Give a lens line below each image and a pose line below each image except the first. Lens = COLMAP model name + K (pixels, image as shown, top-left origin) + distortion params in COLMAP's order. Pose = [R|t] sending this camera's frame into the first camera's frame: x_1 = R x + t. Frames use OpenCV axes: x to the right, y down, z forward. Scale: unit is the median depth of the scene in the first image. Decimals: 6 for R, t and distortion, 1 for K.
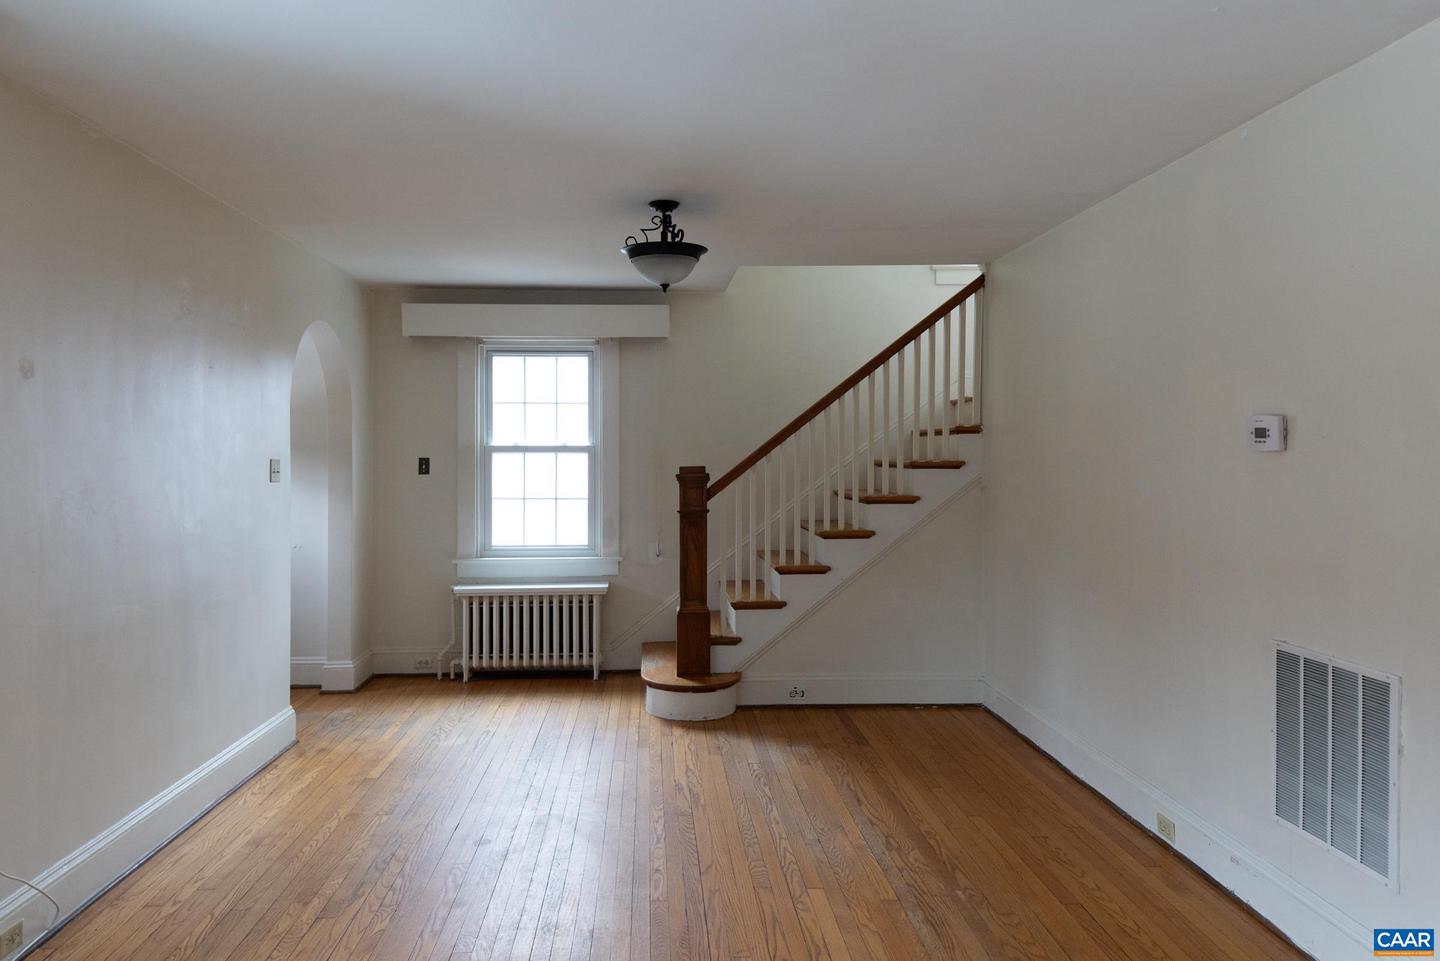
lens RADIAL K [[995.9, 0, 724.6], [0, 995.9, 472.1], [0, 0, 1]] dist [0.095375, -0.099344]
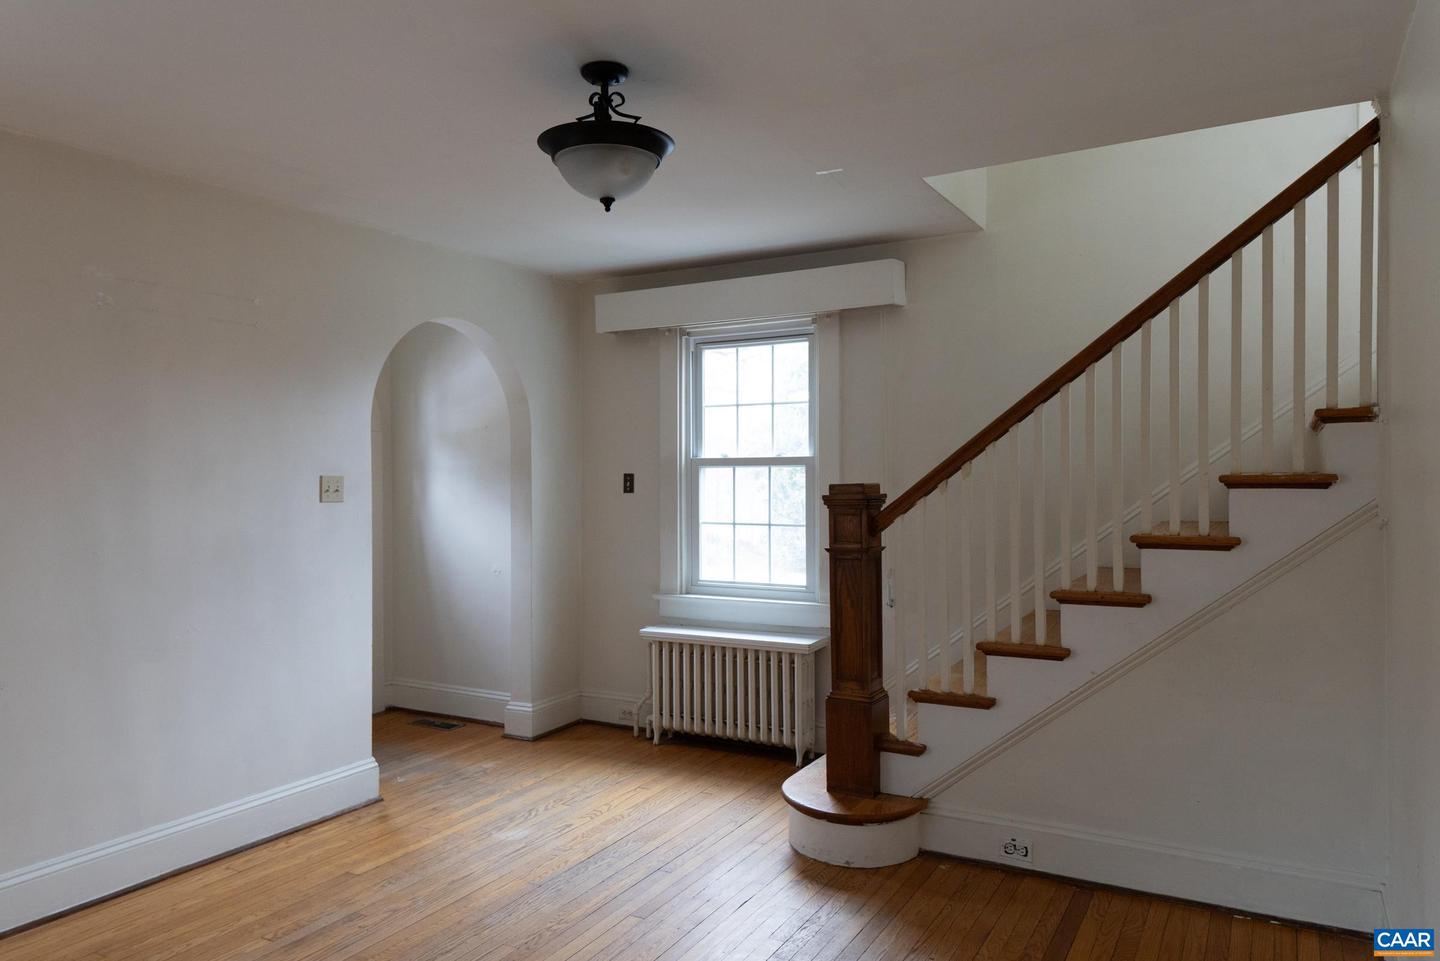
lens RADIAL K [[984.7, 0, 720.0], [0, 984.7, 480.5], [0, 0, 1]] dist [0.087027, -0.093124]
pose [[0.843243, -0.001246, -0.537531, 0.226067], [-0.002677, 0.999975, -0.006517, -0.003124], [0.537525, 0.006934, 0.843219, 0.338061]]
